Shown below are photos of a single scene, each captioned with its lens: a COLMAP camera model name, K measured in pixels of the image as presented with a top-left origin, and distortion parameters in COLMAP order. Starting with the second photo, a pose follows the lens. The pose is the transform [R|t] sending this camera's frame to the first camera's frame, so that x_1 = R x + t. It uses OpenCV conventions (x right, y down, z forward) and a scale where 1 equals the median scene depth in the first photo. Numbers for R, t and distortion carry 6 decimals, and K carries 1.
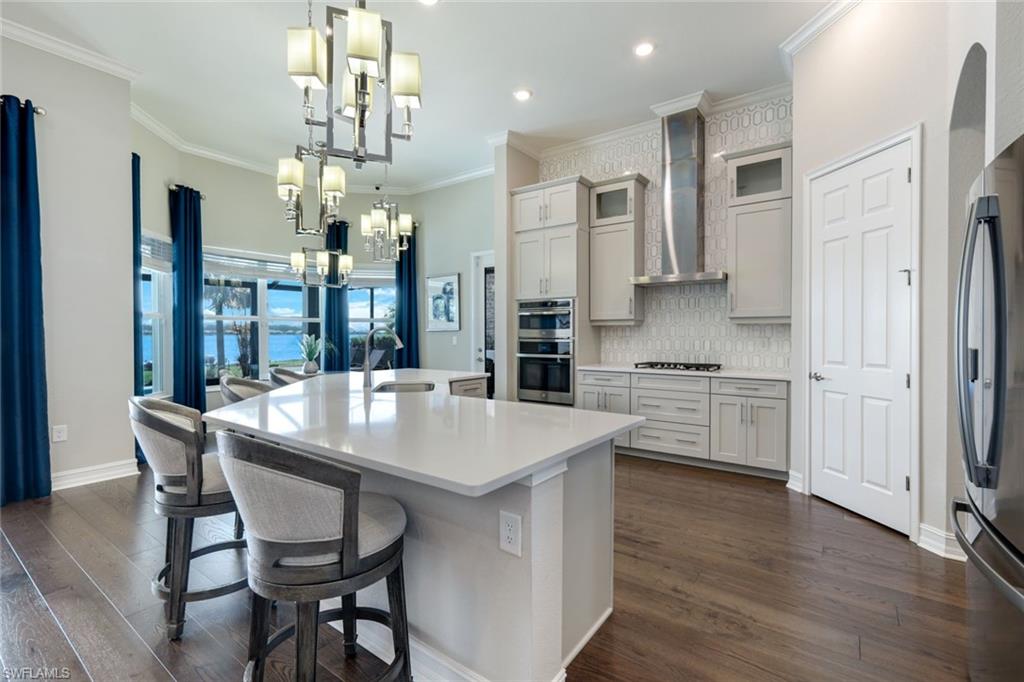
lens RADIAL K [[456.5, 0, 516.5], [0, 456.5, 332.6], [0, 0, 1]] dist [-0.000236, -0.000491]
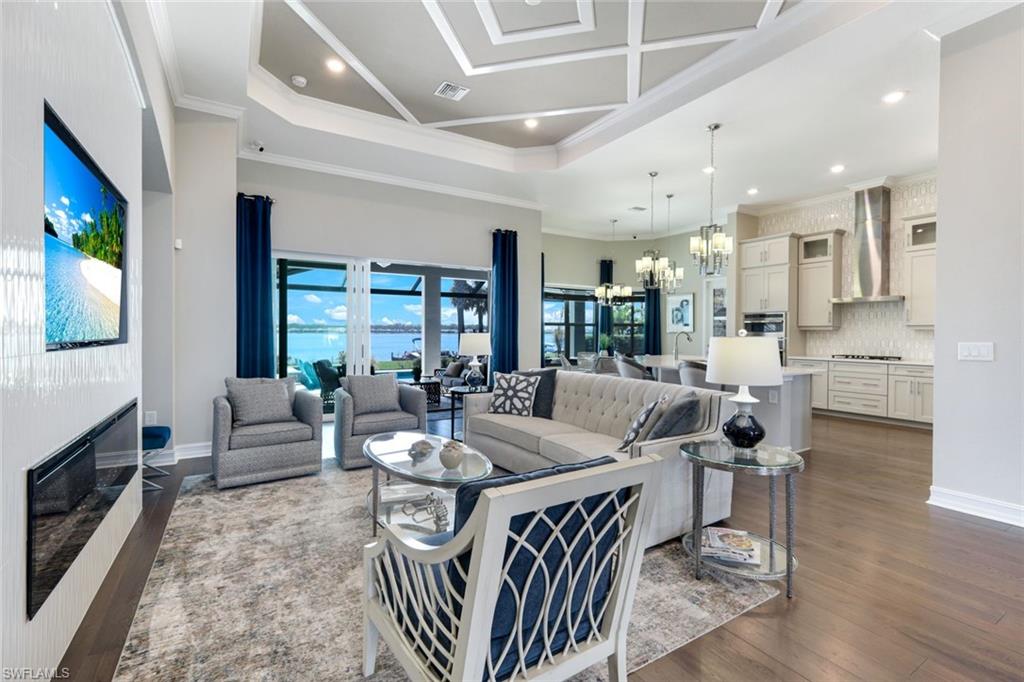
lens RADIAL K [[456.5, 0, 516.5], [0, 456.5, 332.6], [0, 0, 1]] dist [-0.000236, -0.000491]
pose [[0.927382, 0.009653, -0.373990, -0.142384], [-0.011017, 0.999938, -0.001511, 0.006586], [0.373953, 0.005522, 0.927431, -0.771604]]
